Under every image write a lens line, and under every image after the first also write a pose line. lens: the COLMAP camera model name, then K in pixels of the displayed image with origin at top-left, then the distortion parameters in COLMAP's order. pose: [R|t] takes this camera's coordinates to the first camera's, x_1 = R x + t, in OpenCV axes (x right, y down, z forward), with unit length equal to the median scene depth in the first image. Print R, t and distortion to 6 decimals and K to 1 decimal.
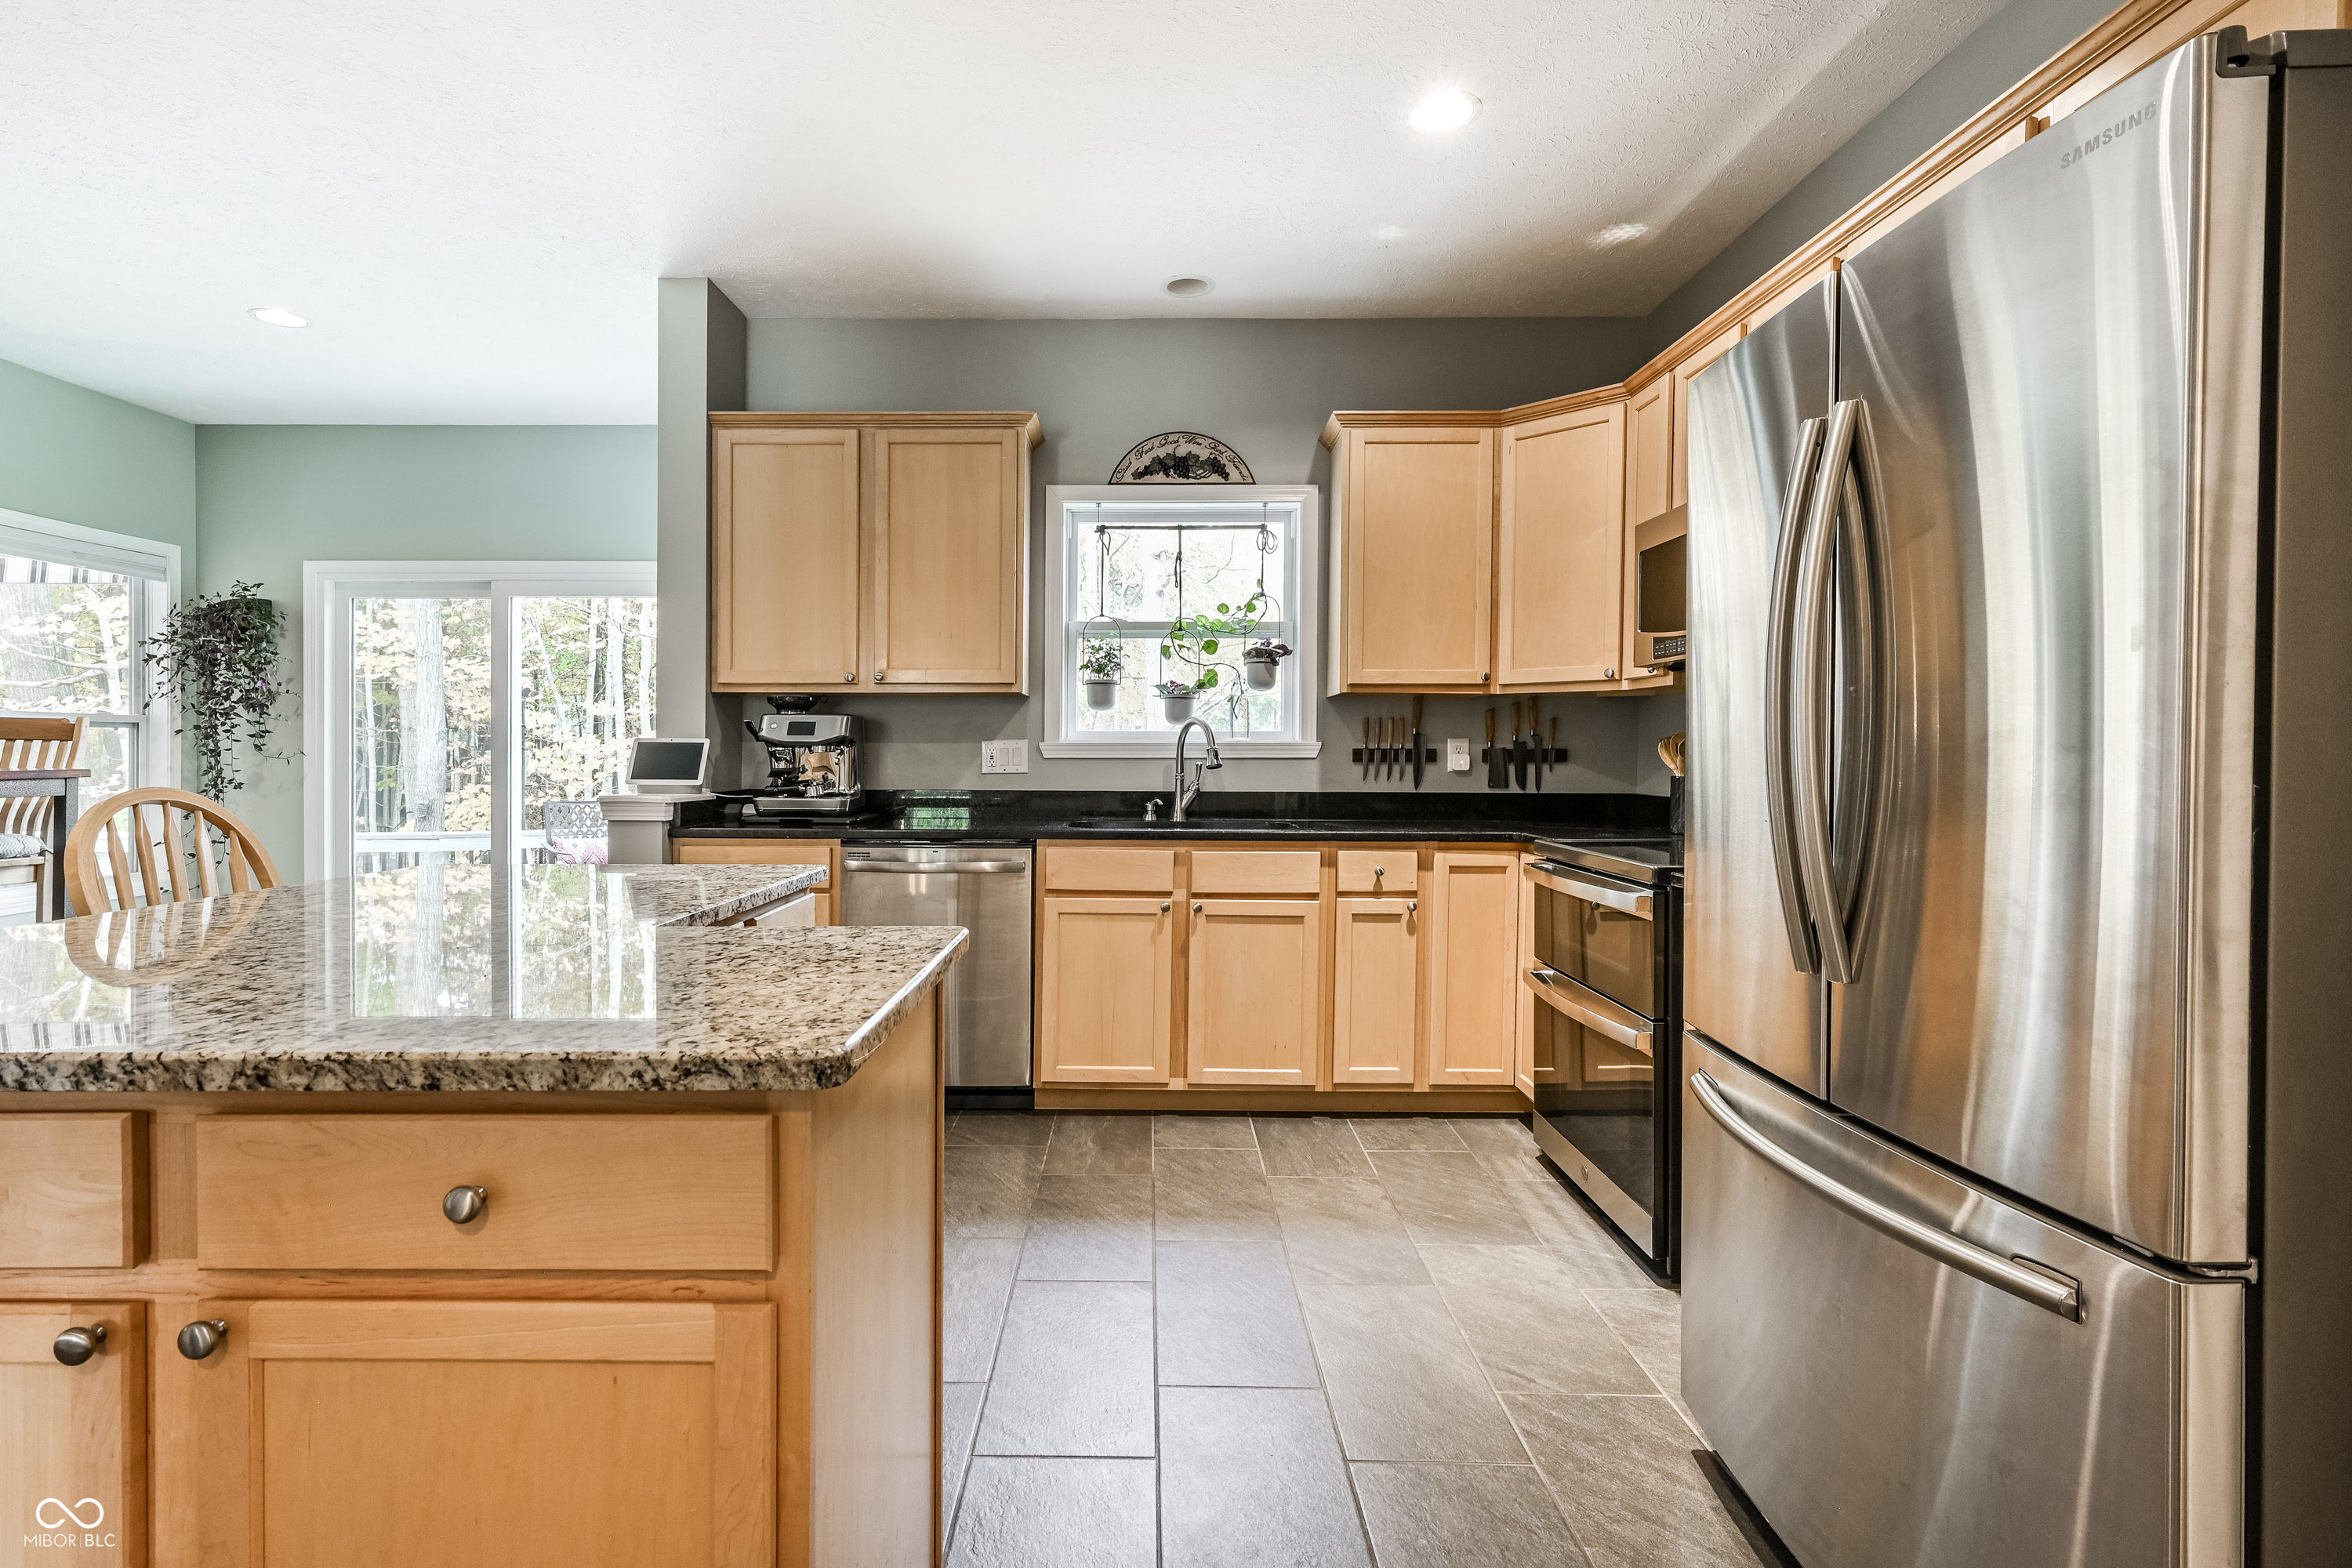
lens RADIAL K [[1114.0, 0, 1130.9], [0, 1114.0, 788.5], [0, 0, 1]] dist [-0.001911, 0.000447]
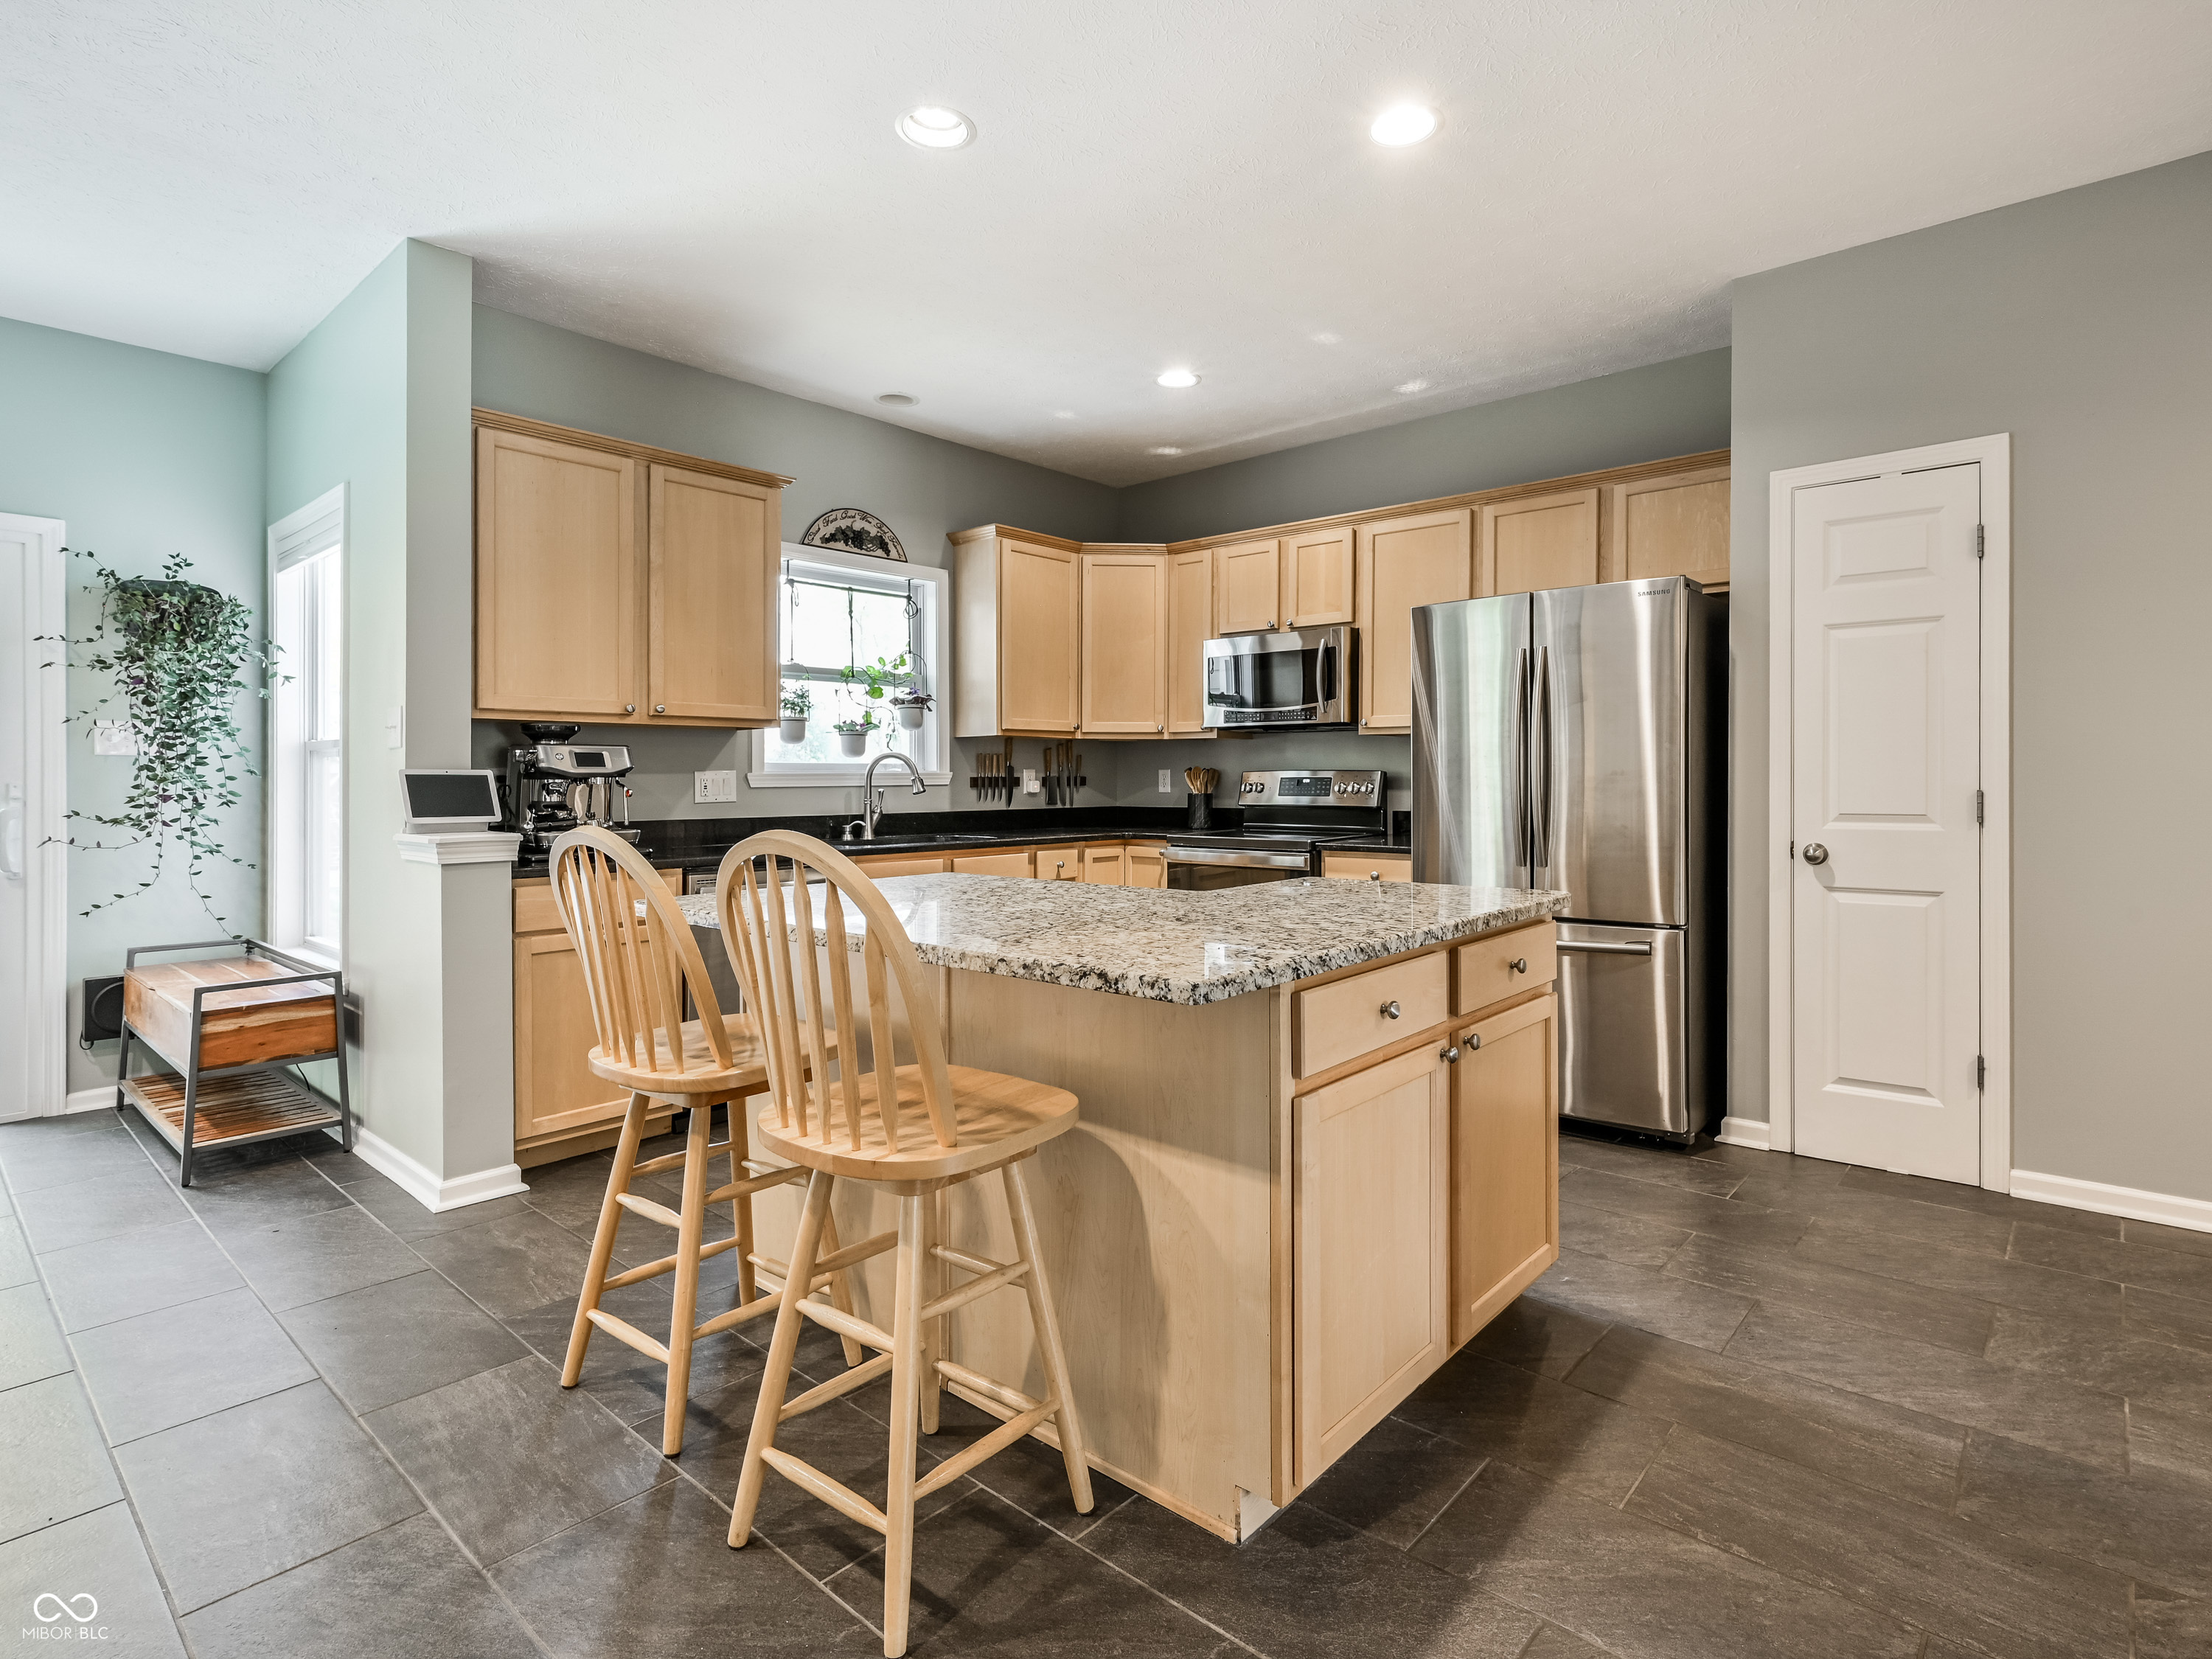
lens RADIAL K [[1118.7, 0, 1155.3], [0, 1118.7, 799.5], [0, 0, 1]] dist [-0.000400, -0.000010]
pose [[0.639948, -0.020363, 0.768149, -0.695596], [0.029756, 0.999556, 0.001707, -0.005834], [-0.767842, 0.021765, 0.640269, 0.004990]]
